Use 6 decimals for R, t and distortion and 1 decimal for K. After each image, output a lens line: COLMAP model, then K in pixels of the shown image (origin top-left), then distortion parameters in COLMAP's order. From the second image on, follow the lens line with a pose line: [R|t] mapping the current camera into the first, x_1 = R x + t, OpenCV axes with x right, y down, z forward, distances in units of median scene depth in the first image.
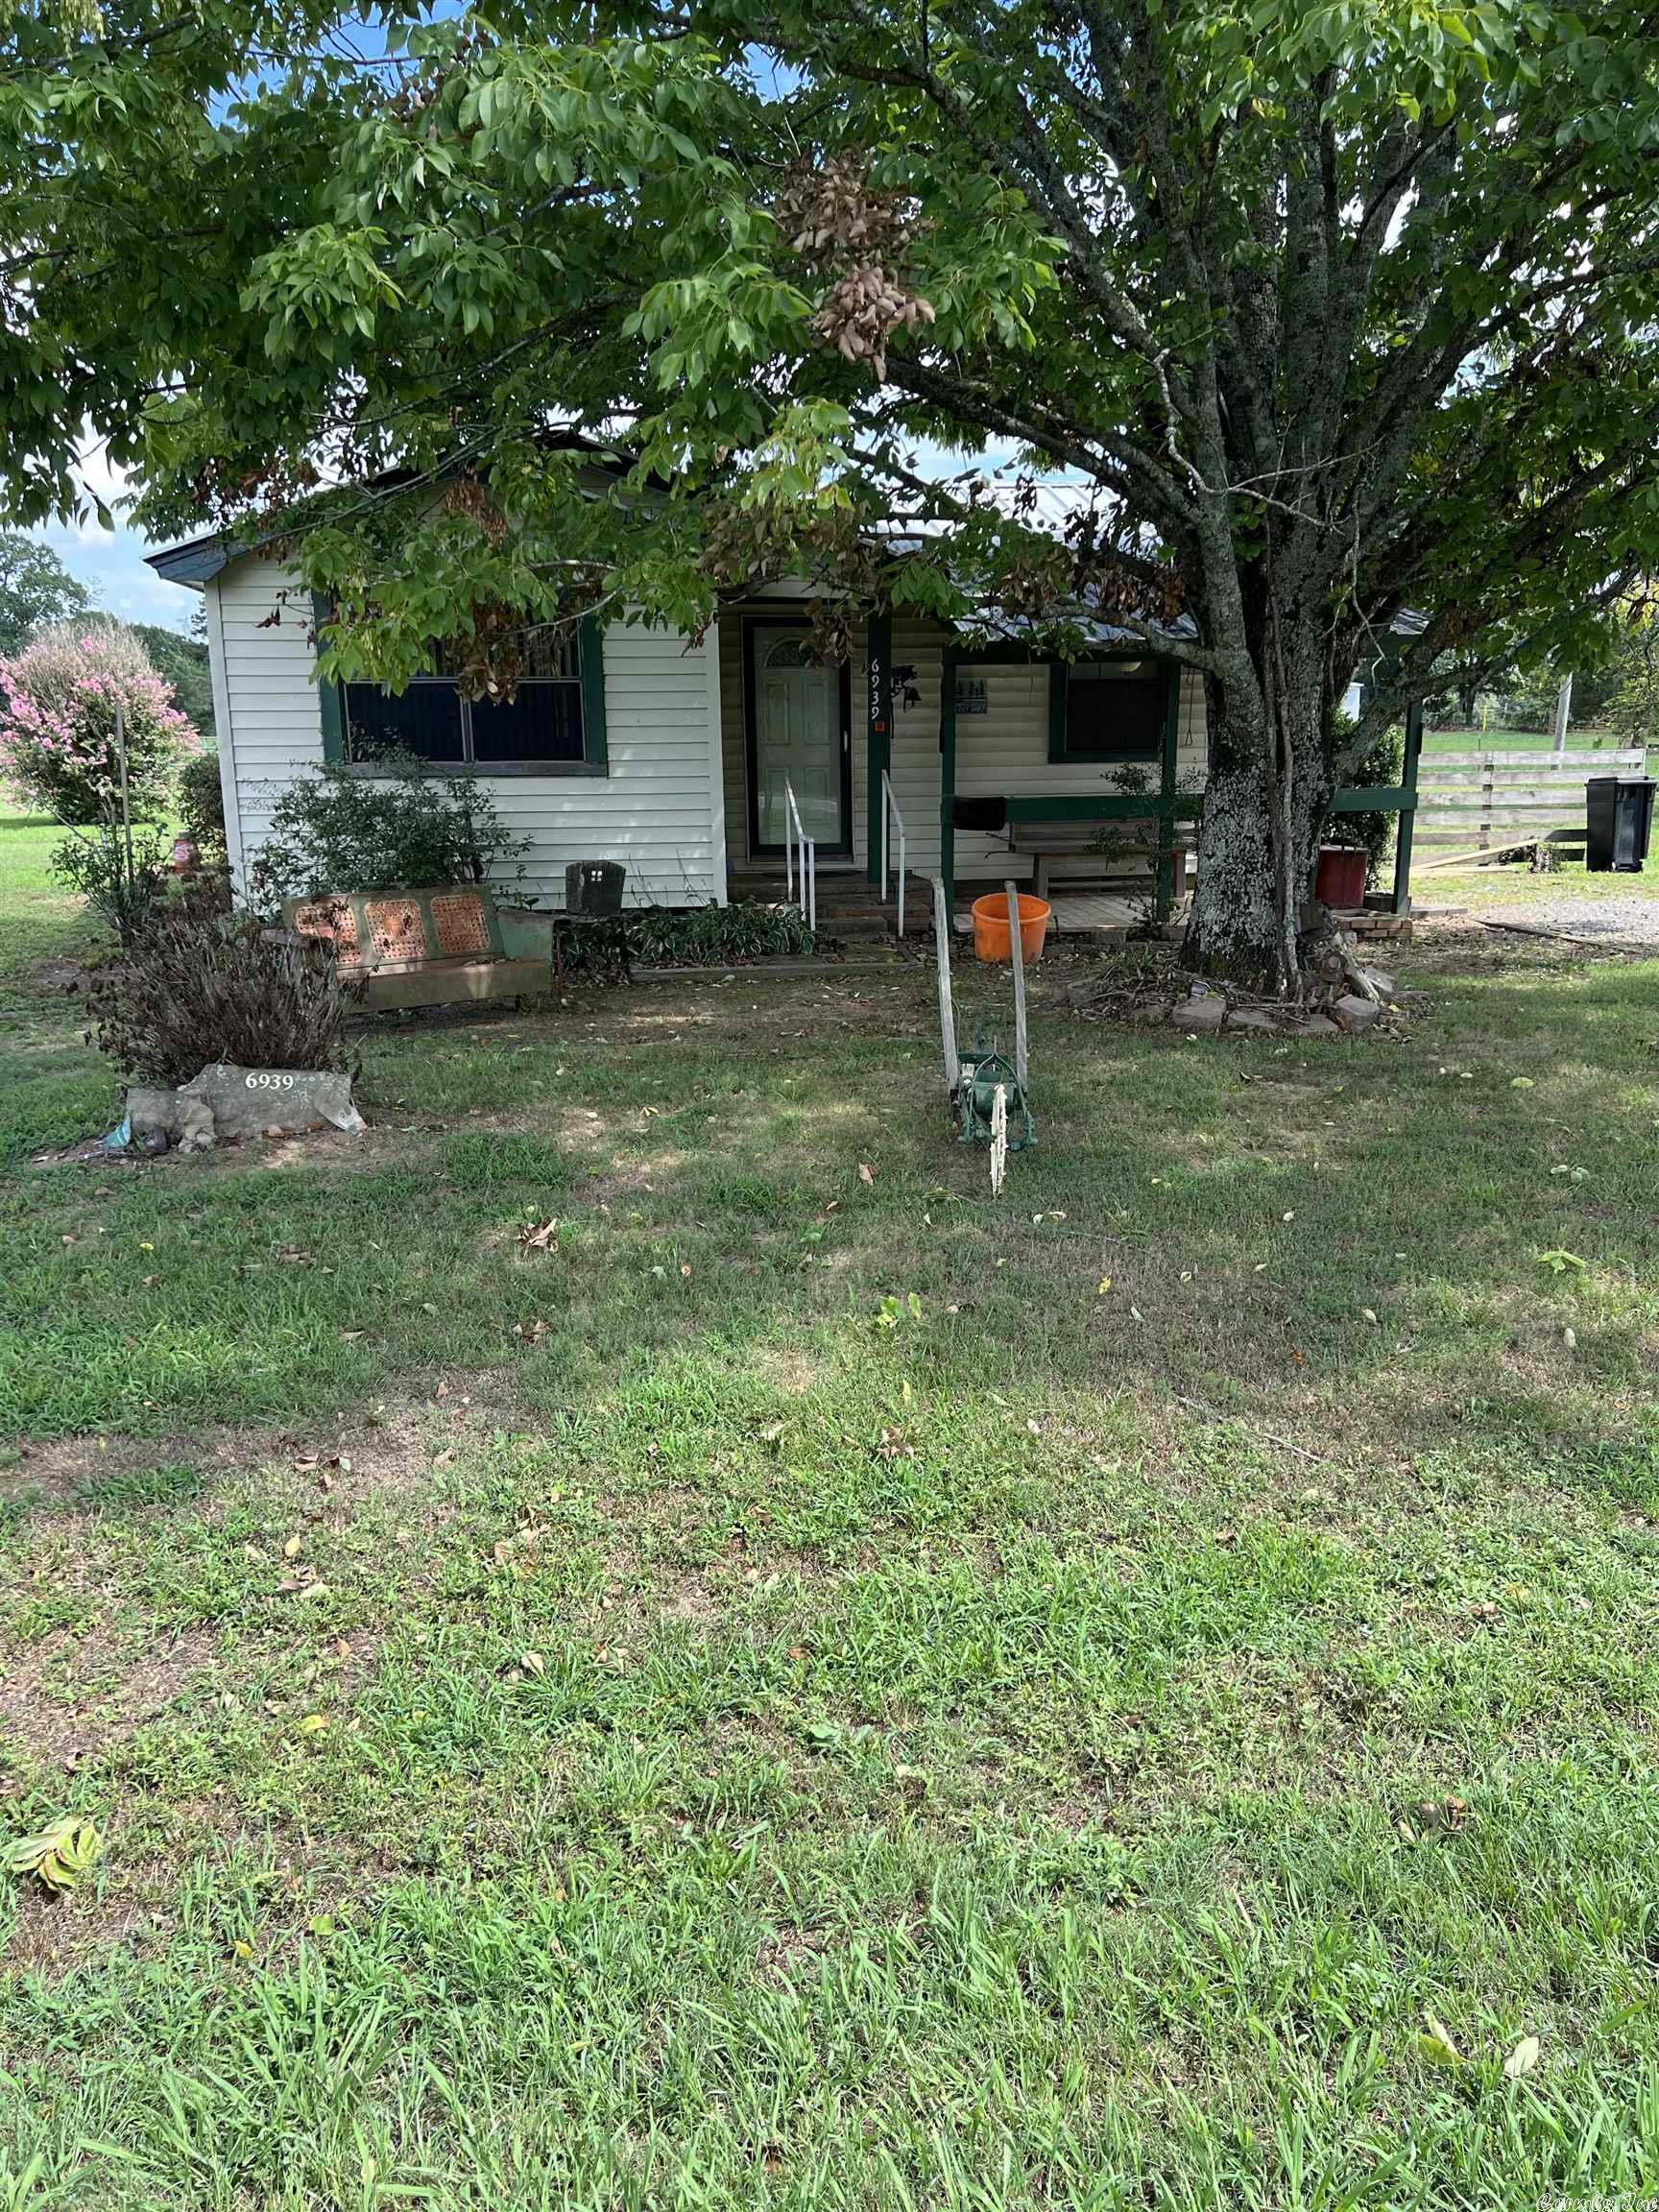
lens RADIAL K [[1664.2, 0, 841.9], [0, 1664.2, 1123.2], [0, 0, 1]] dist [0.013121, -0.004393]
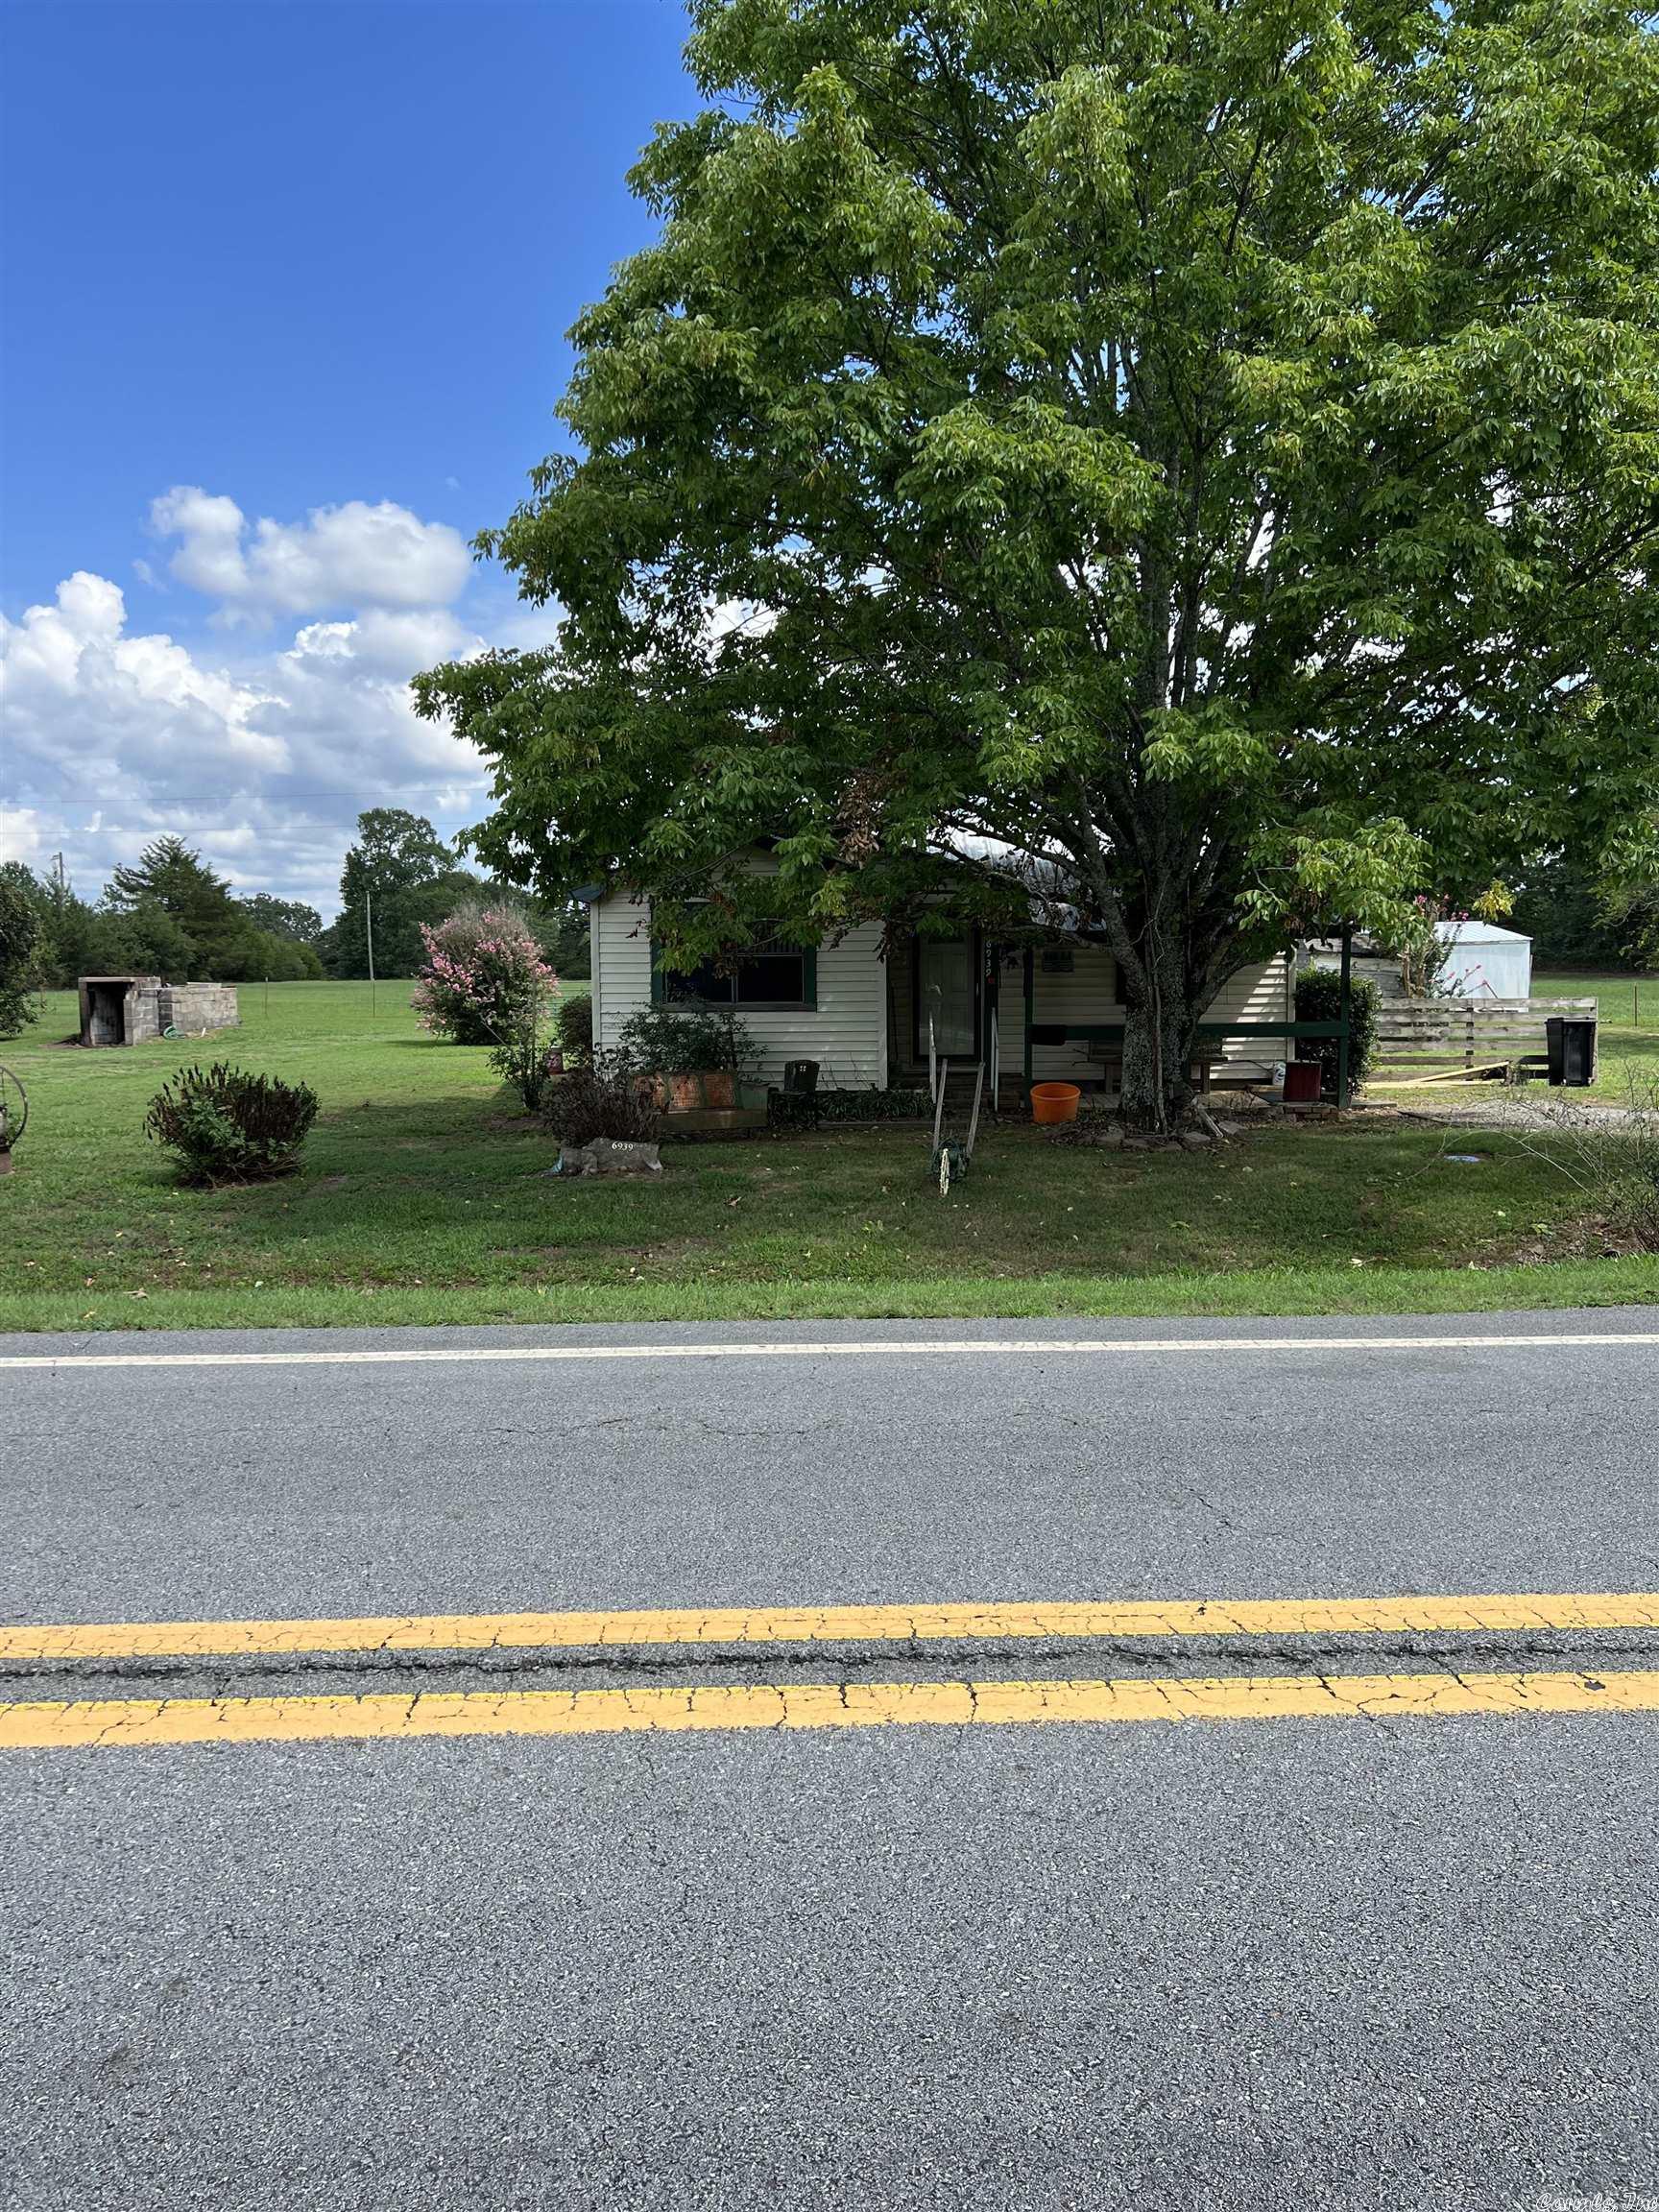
lens RADIAL K [[1664.2, 0, 826.4], [0, 1664.2, 1100.0], [0, 0, 1]] dist [0.013121, -0.004393]
pose [[0.983242, 0.015618, -0.181636, 0.172025], [-0.043359, 0.987768, -0.149778, 0.126019], [0.177075, 0.155144, 0.971893, -0.591582]]
